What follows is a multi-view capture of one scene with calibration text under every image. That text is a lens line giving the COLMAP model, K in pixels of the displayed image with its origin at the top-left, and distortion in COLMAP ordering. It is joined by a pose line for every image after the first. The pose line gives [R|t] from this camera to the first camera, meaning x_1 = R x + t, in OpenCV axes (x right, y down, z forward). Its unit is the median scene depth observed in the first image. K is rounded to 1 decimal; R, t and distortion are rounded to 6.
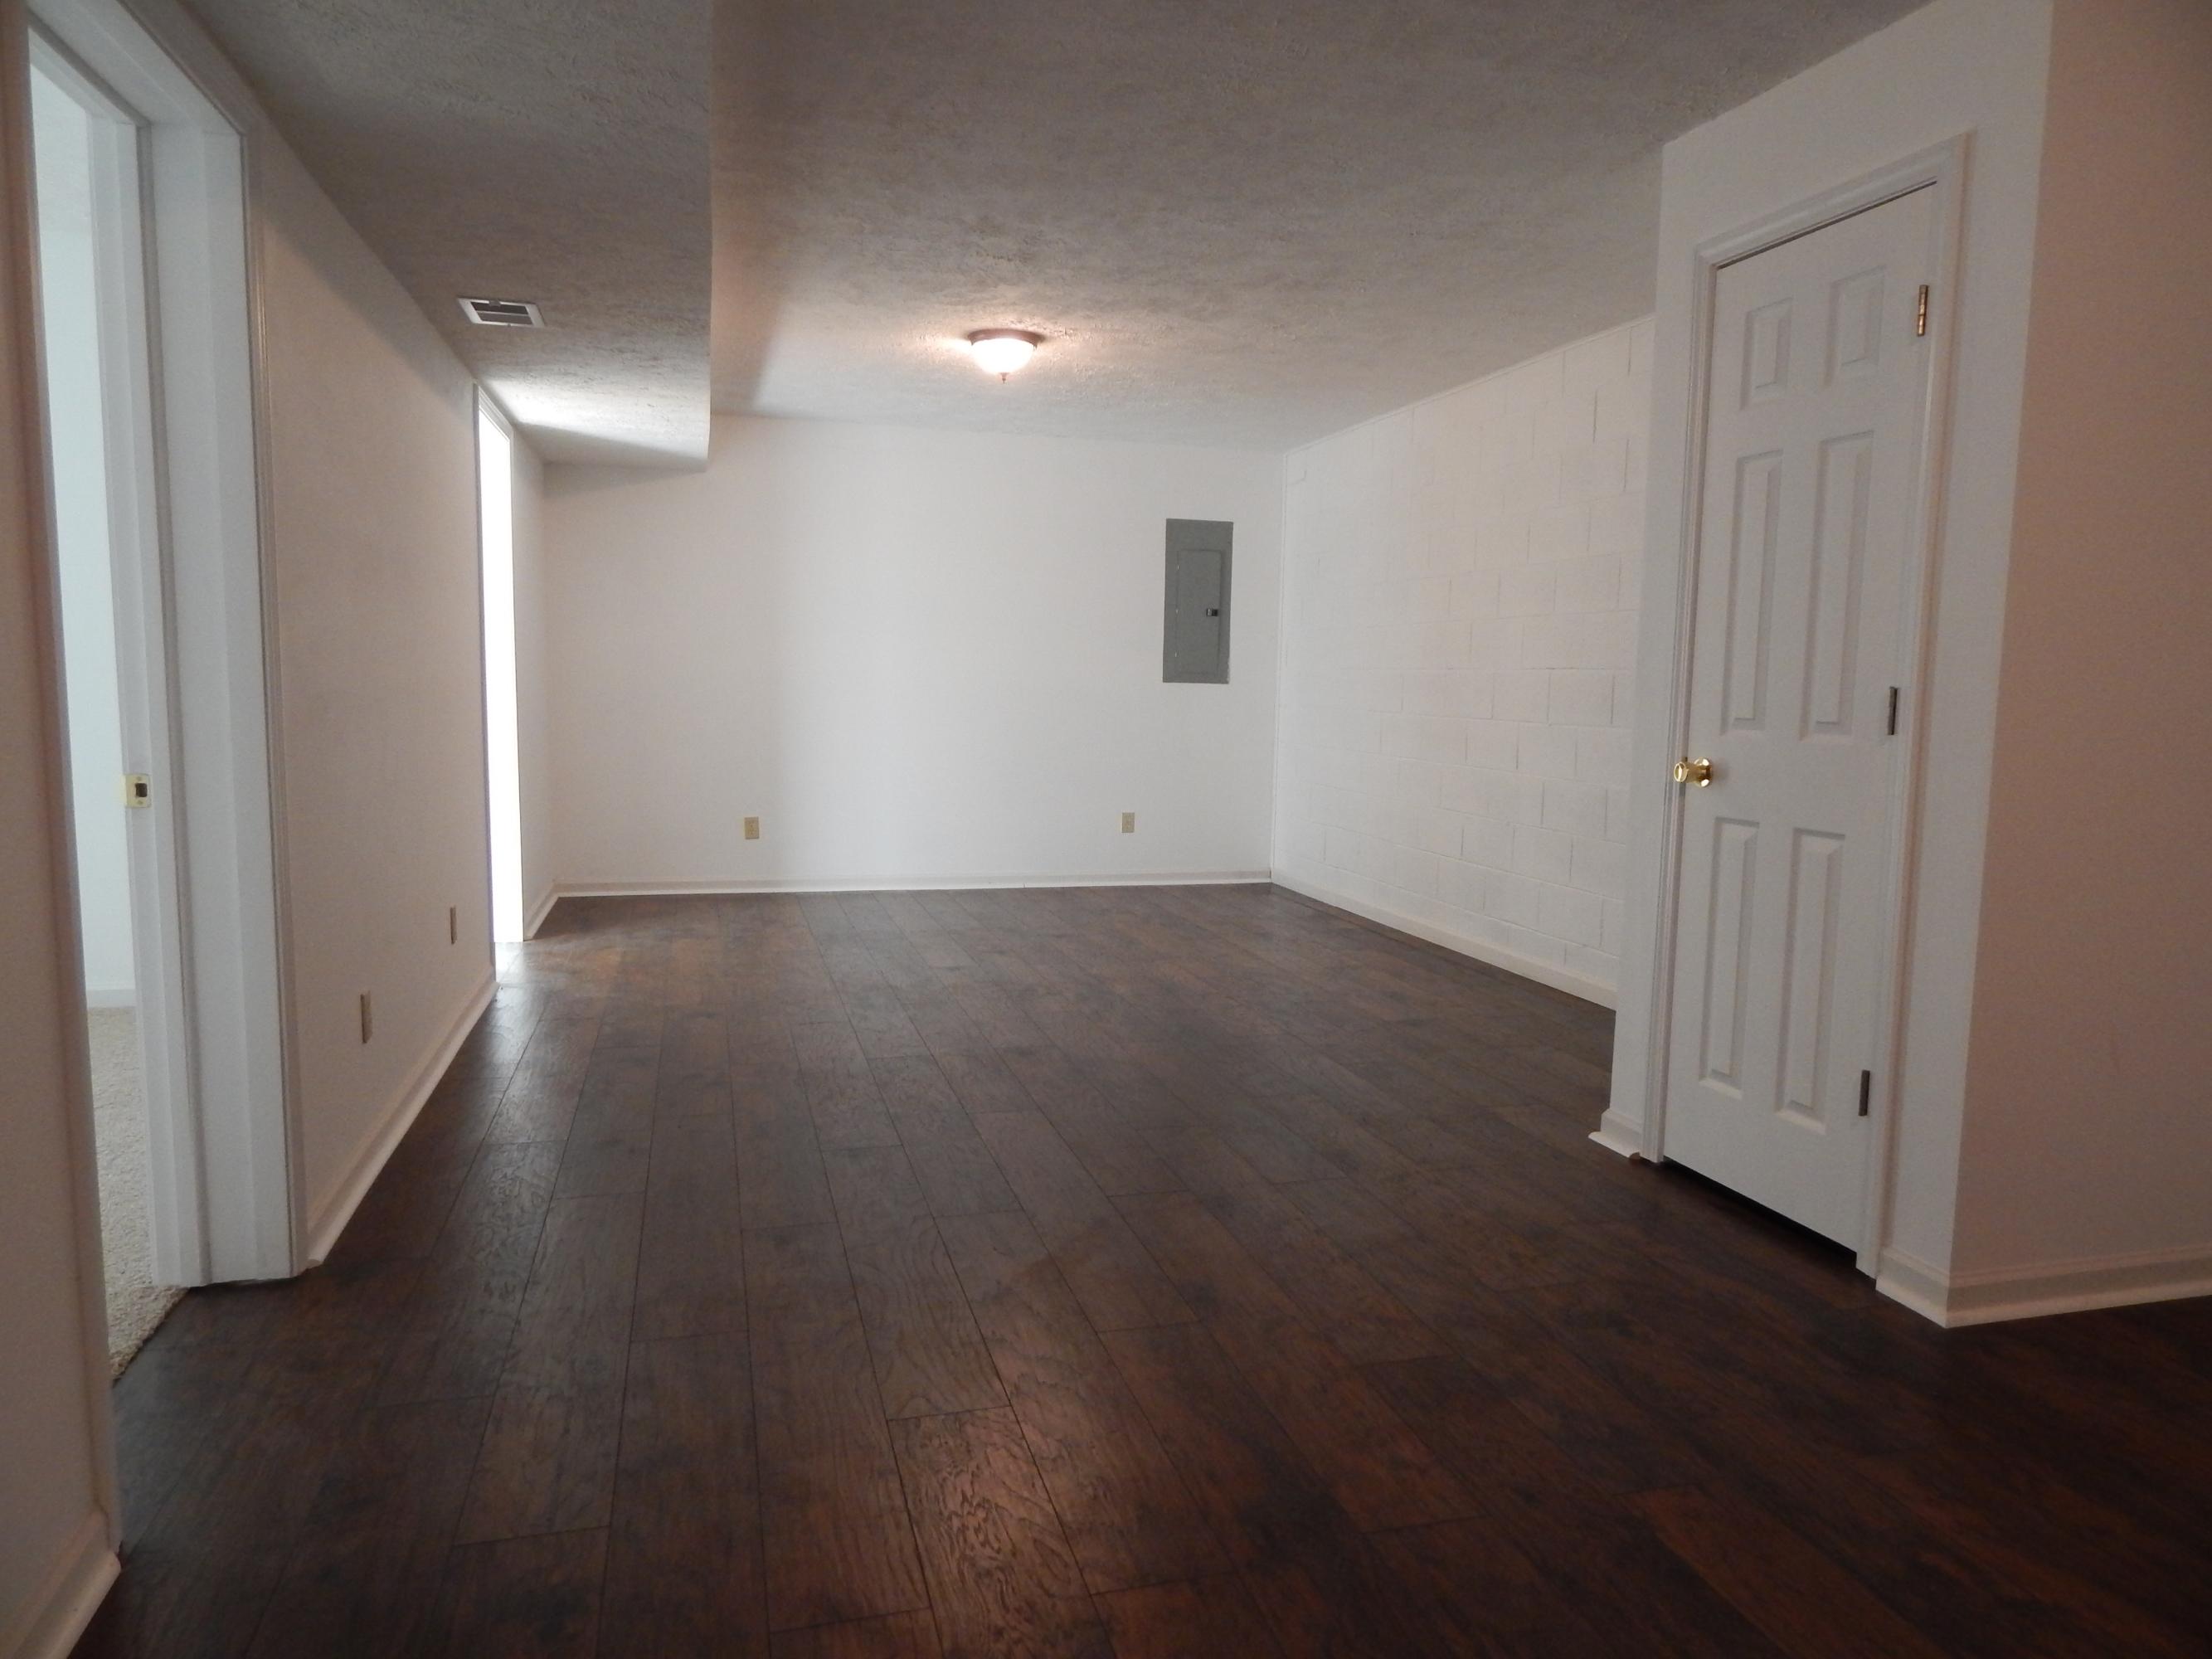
lens RADIAL K [[1452.5, 0, 1112.3], [0, 1452.5, 829.6], [0, 0, 1]] dist [0.003709, -0.005152]
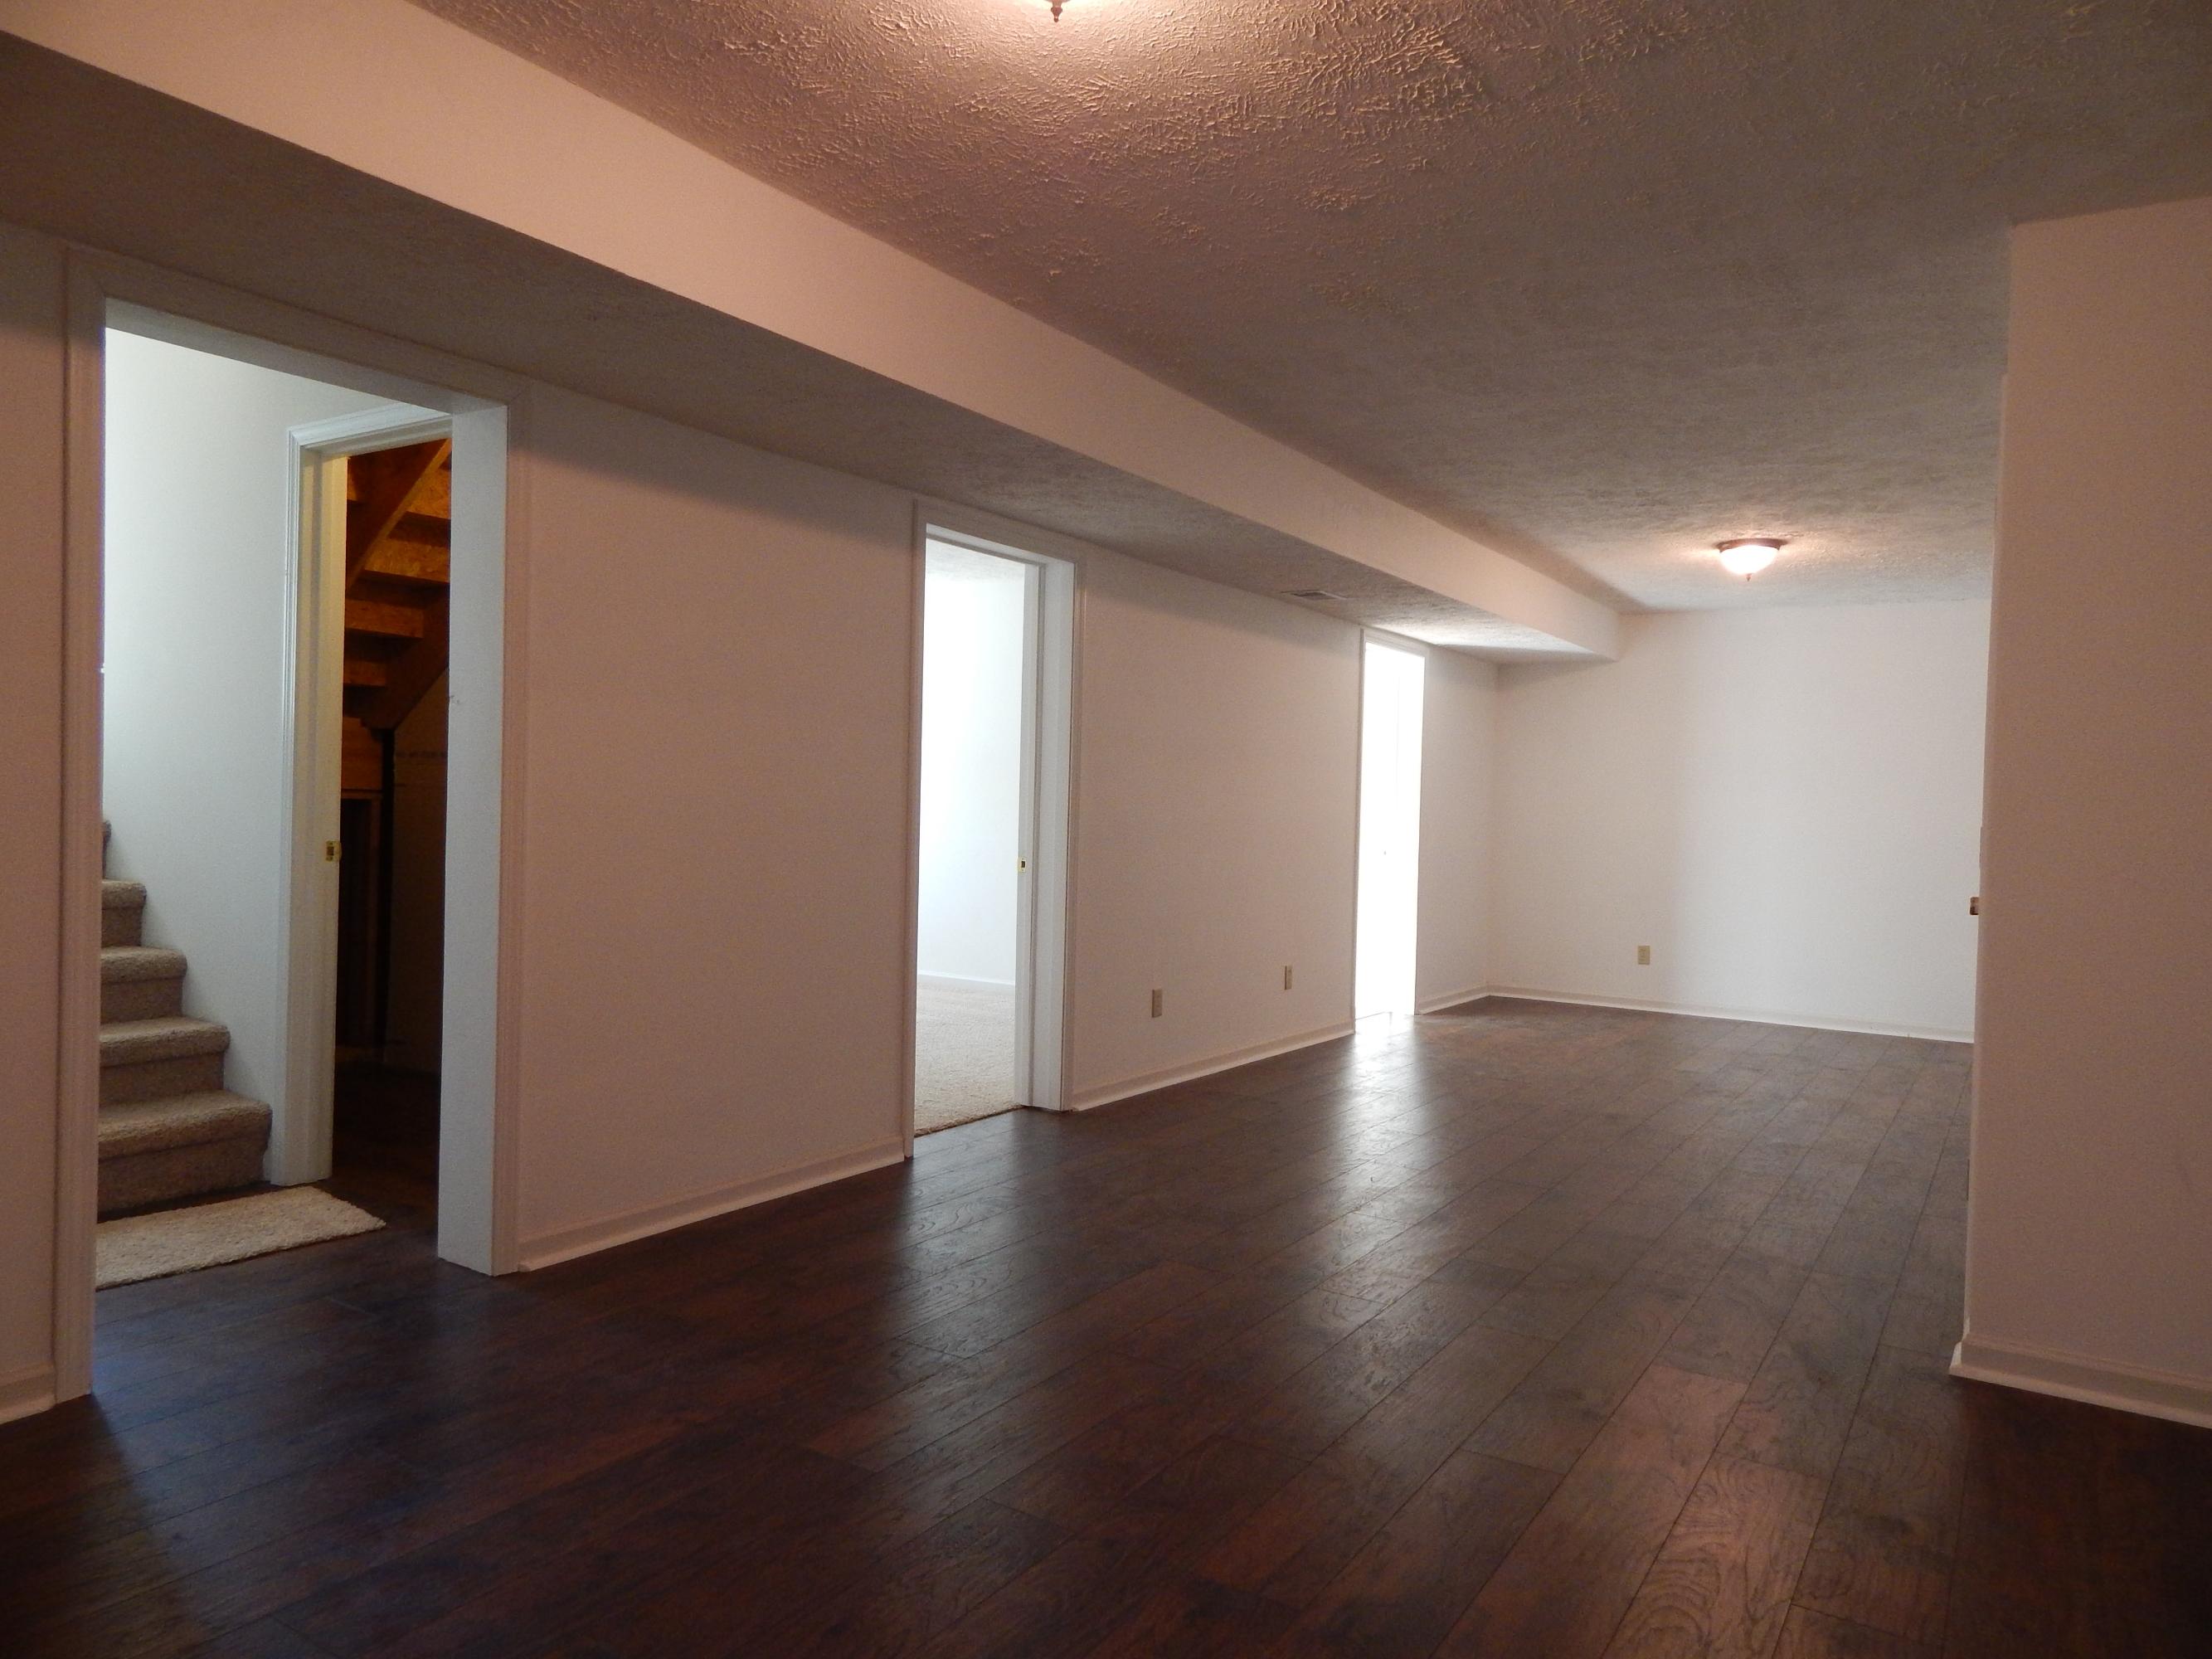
lens RADIAL K [[1452.5, 0, 1112.3], [0, 1452.5, 829.6], [0, 0, 1]] dist [0.003709, -0.005152]
pose [[0.662257, 0.013626, -0.749153, 0.481481], [-0.095874, 0.993157, -0.066689, 0.024647], [0.743118, 0.115990, 0.659031, -0.152216]]
